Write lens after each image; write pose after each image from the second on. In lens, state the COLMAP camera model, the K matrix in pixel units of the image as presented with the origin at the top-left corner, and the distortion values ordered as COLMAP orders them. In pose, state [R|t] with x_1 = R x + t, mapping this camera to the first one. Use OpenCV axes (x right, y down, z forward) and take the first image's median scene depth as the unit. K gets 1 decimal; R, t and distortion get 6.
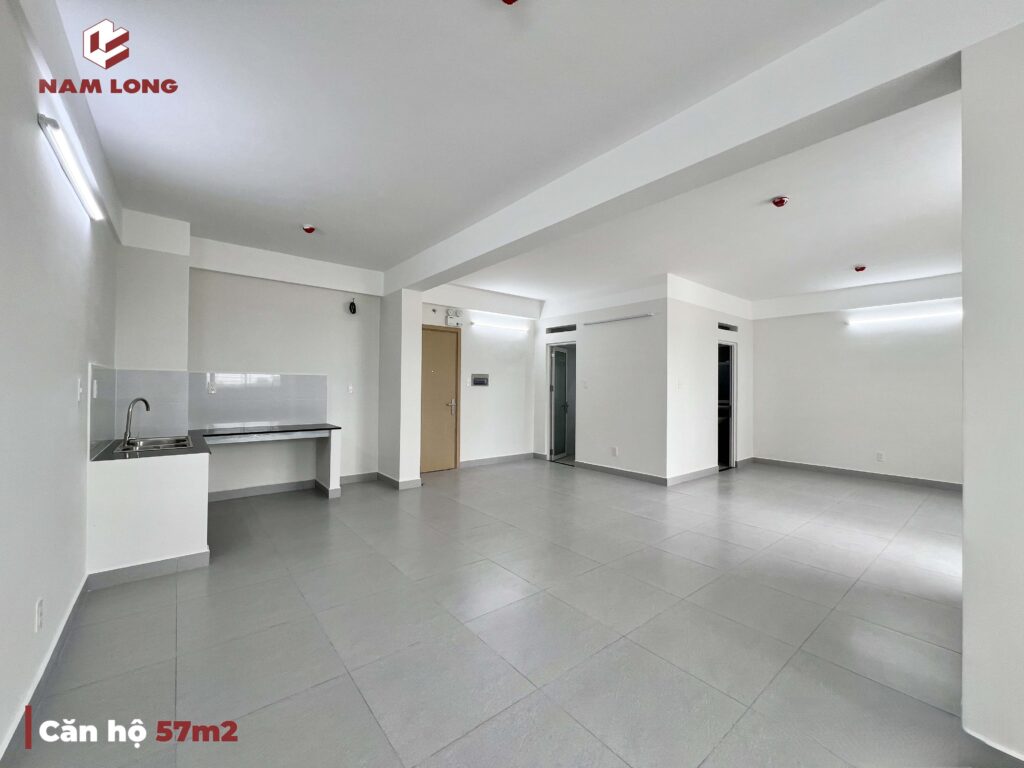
lens RADIAL K [[408.3, 0, 509.0], [0, 408.3, 380.9], [0, 0, 1]] dist [-0.005199, -0.000437]
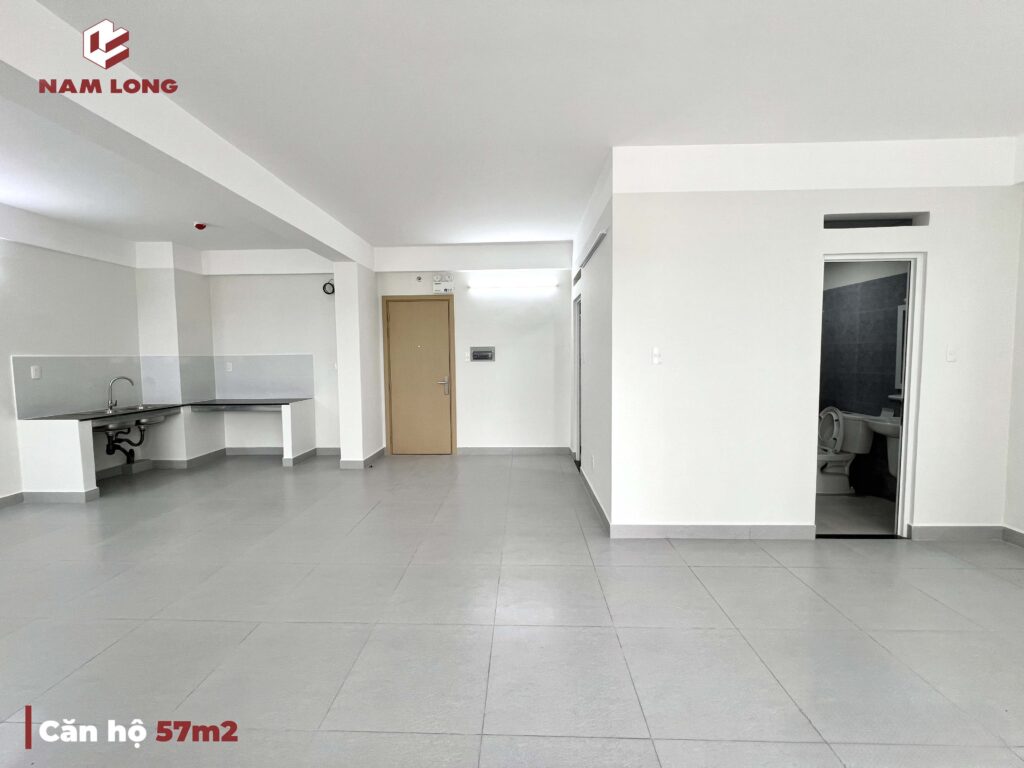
lens RADIAL K [[411.2, 0, 511.3], [0, 411.2, 381.4], [0, 0, 1]] dist [-0.001237, -0.000084]
pose [[0.756835, 0.021812, -0.653241, 0.627445], [0.026878, 0.997559, 0.064449, 0.001630], [0.653053, -0.066335, 0.754402, 0.477129]]
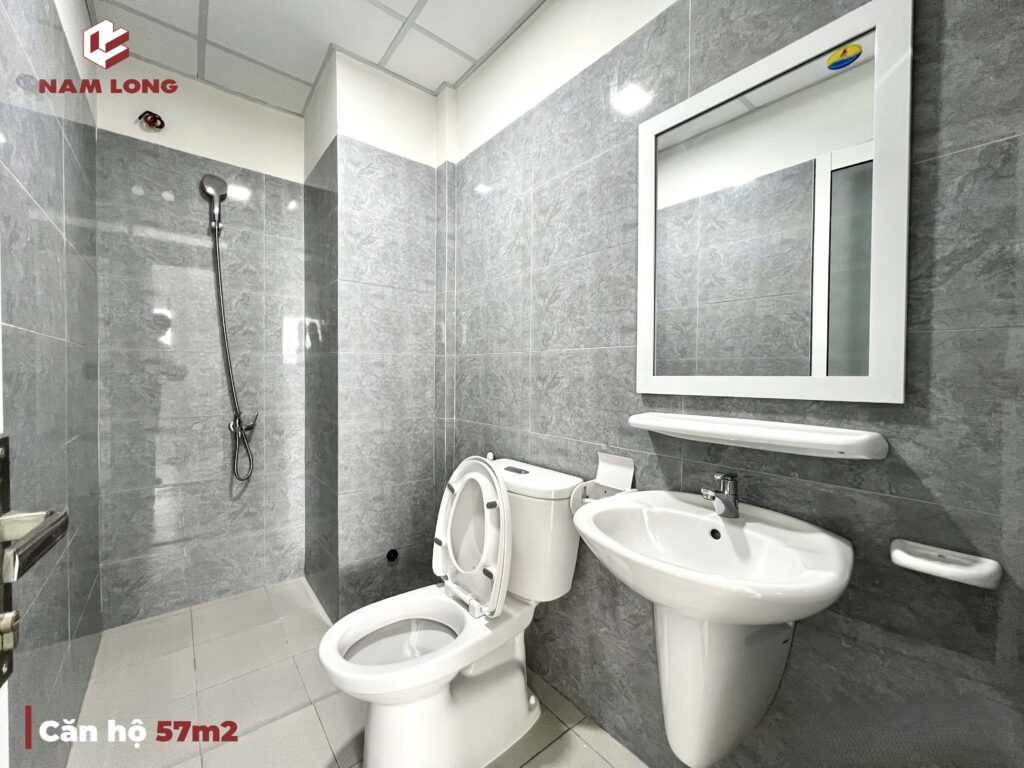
lens RADIAL K [[411.2, 0, 511.3], [0, 411.2, 381.4], [0, 0, 1]] dist [-0.001237, -0.000084]
pose [[0.999997, -0.001032, 0.001986, 0.607011], [0.000971, 0.999537, 0.030424, 0.045809], [-0.002017, -0.030422, 0.999535, 0.998323]]
